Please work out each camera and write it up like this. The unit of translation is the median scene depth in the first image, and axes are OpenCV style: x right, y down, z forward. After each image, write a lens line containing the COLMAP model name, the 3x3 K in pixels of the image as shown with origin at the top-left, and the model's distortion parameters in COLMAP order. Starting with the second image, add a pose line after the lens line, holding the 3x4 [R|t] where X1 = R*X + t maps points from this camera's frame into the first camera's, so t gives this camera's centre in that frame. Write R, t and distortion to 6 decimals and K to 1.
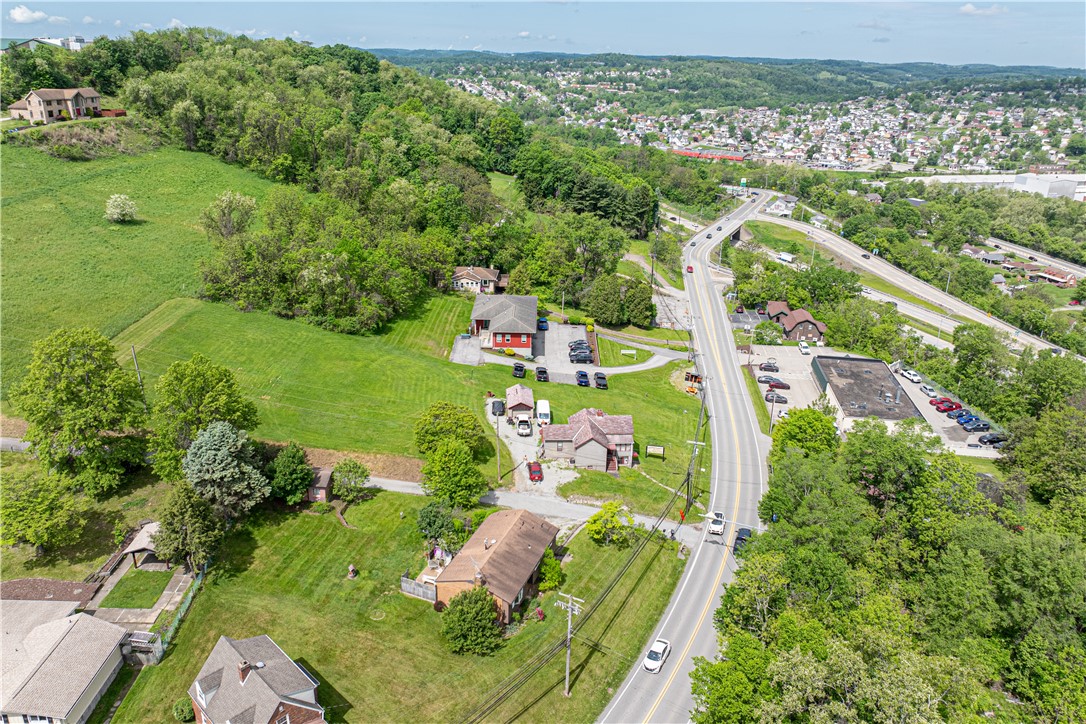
lens RADIAL K [[763.1, 0, 543.2], [0, 763.1, 306.3], [0, 0, 1]] dist [-0.033493, 0.000719]
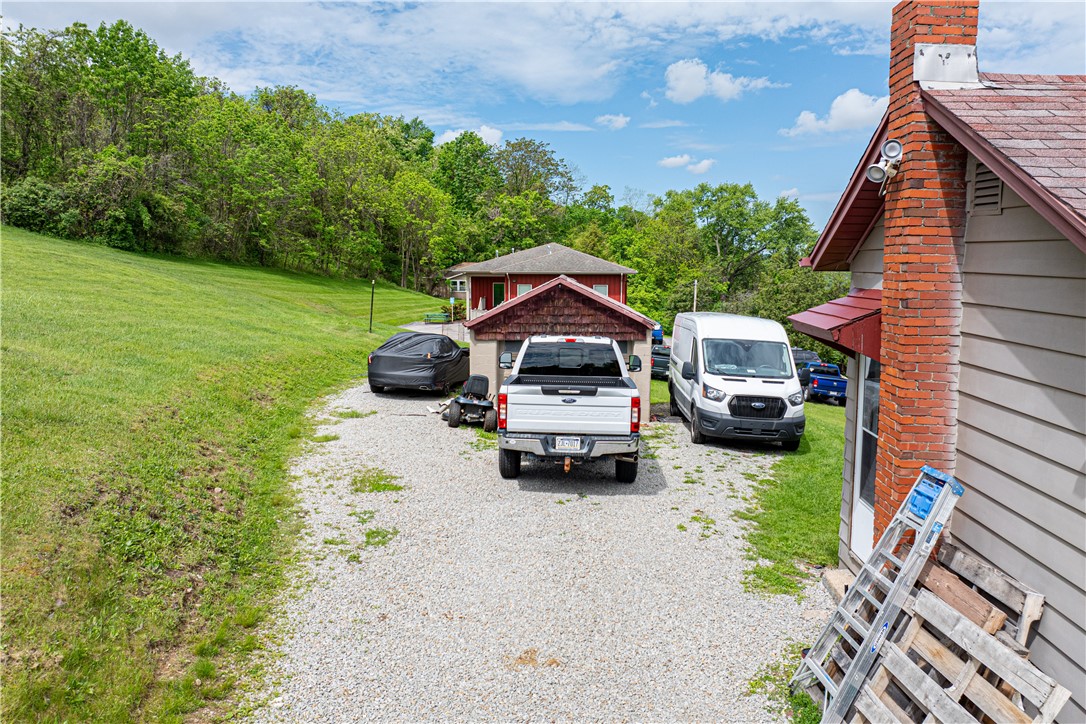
lens RADIAL K [[764.5, 0, 543.5], [0, 764.5, 333.3], [0, 0, 1]] dist [-0.064304, 0.060420]
pose [[0.993752, -0.007565, -0.111353, -0.008656], [-0.018067, 0.973637, -0.227384, 0.084181], [0.110138, 0.227976, 0.967418, 0.440934]]
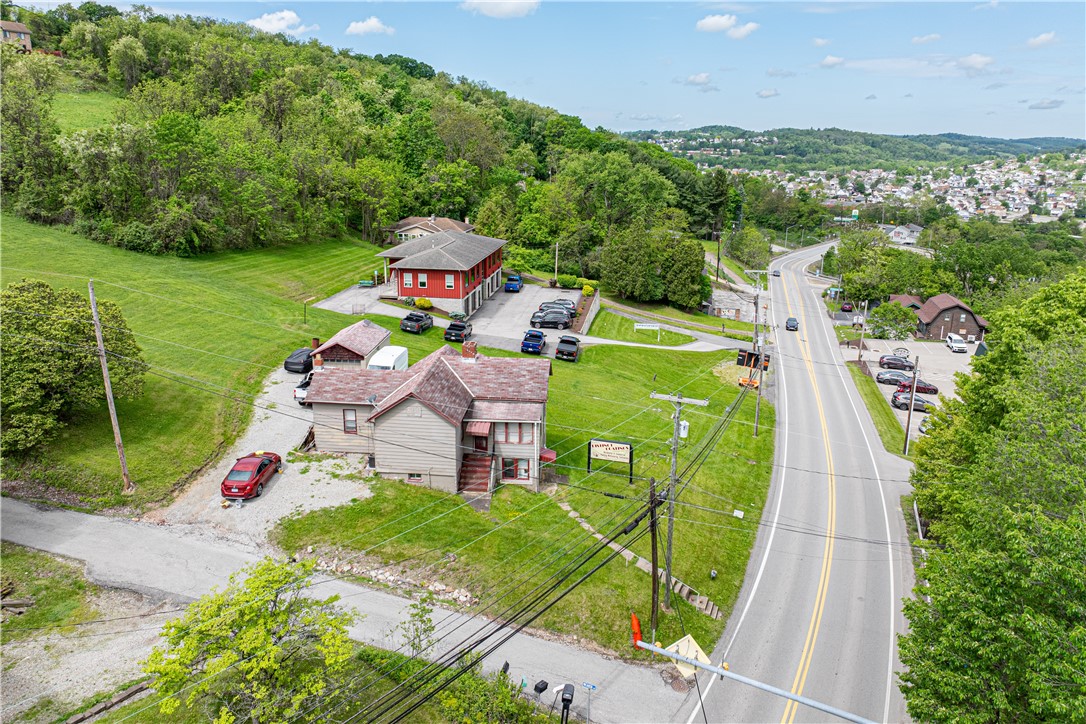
lens RADIAL K [[763.1, 0, 543.2], [0, 763.1, 306.3], [0, 0, 1]] dist [-0.033493, 0.000719]
pose [[0.990539, 0.021925, -0.135470, 0.078628], [-0.035073, 0.994817, -0.095445, 0.072747], [0.132675, 0.099293, 0.986173, 0.285034]]
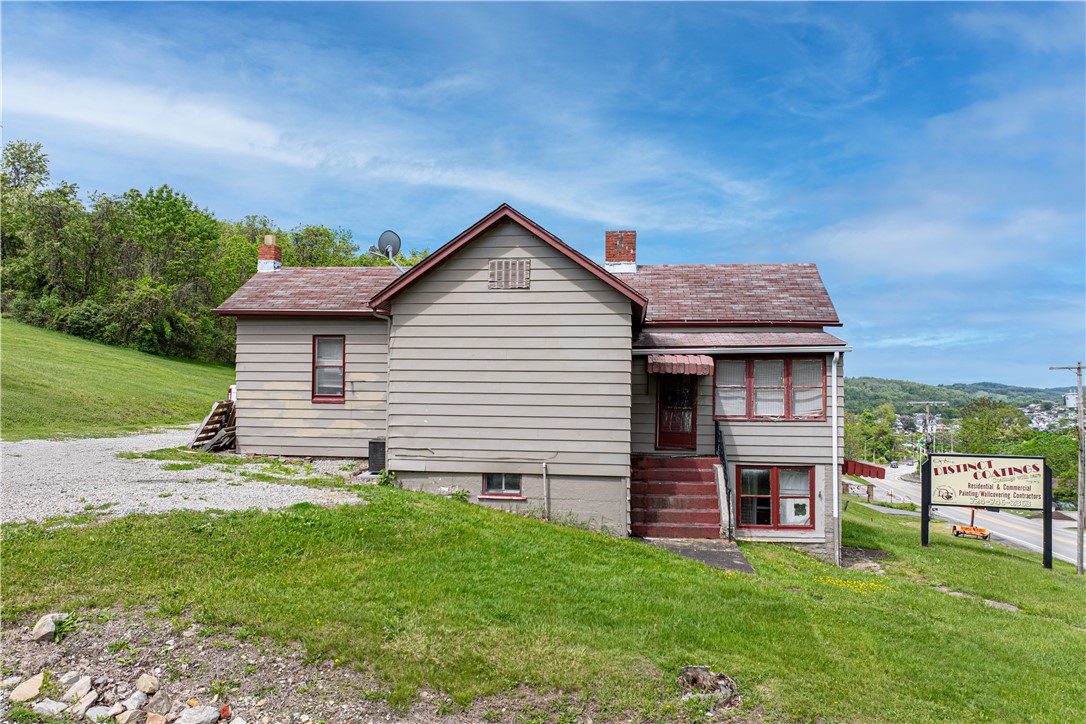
lens RADIAL K [[760.3, 0, 543.0], [0, 760.3, 362.0], [0, 0, 1]] dist [-0.032589, -0.000656]
pose [[0.983295, -0.018019, -0.181127, 0.041216], [-0.046026, 0.938136, -0.343193, 0.106090], [0.176106, 0.345797, 0.921635, 0.398642]]
